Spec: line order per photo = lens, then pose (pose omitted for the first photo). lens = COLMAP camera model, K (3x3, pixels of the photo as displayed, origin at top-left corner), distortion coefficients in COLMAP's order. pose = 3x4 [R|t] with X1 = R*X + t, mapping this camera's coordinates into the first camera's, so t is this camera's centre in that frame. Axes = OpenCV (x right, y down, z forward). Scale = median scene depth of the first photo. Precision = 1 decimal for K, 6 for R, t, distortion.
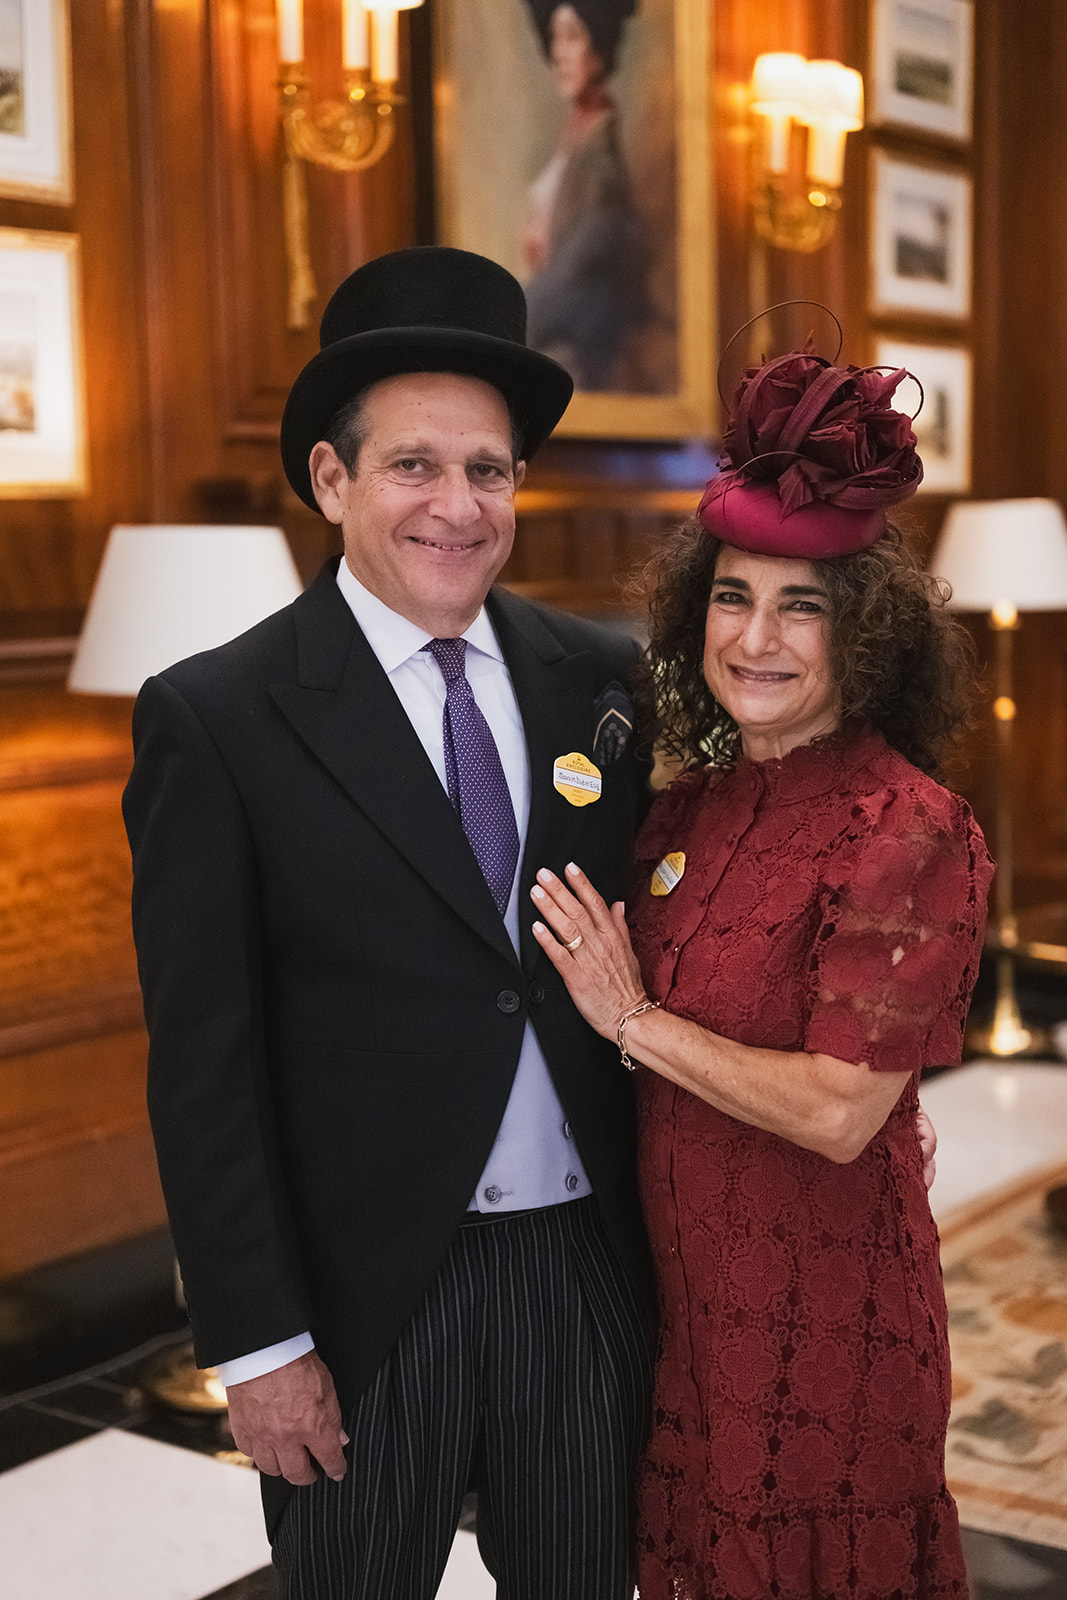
lens RADIAL K [[2359.0, 0, 533.8], [0, 2359.0, 856.6], [0, 0, 1]] dist [0.000120, -0.422767]
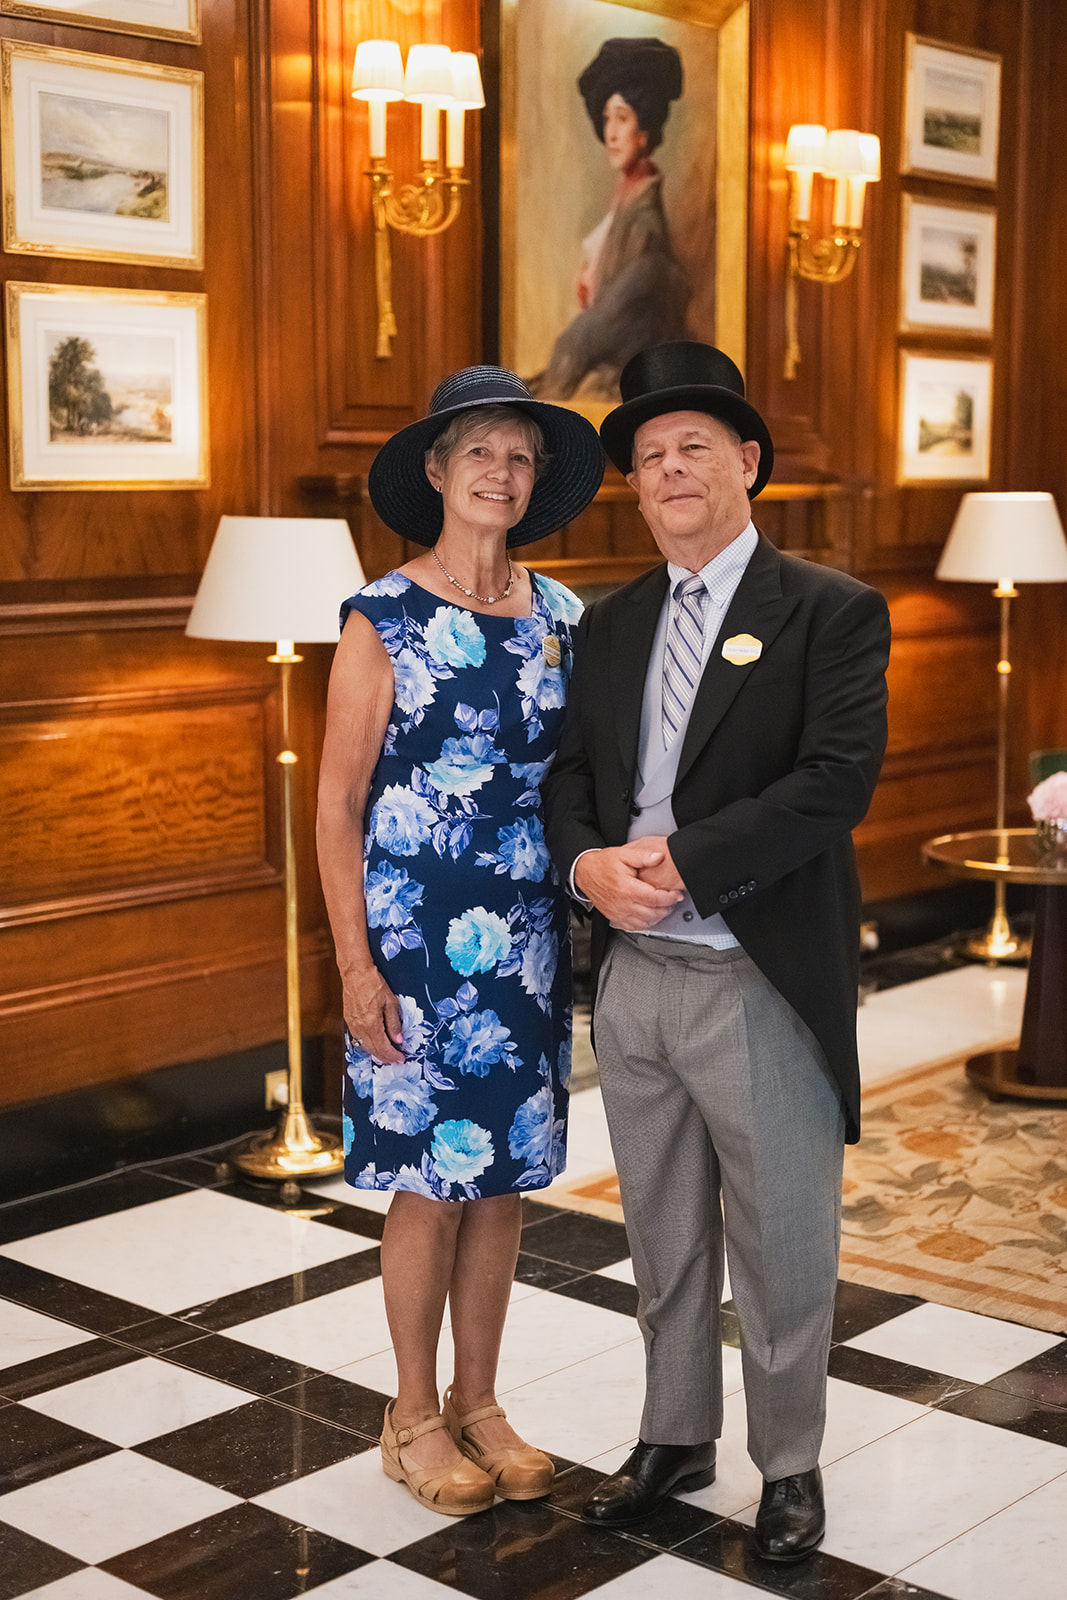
lens RADIAL K [[2335.3, 0, 533.5], [0, 2335.3, 800.0], [0, 0, 1]] dist [0.005055, -0.776989]
pose [[0.995437, 0.030309, -0.090478, 0.106247], [-0.030258, 0.999540, 0.001938, 0.012454], [0.090495, 0.000808, 0.995897, -0.267127]]
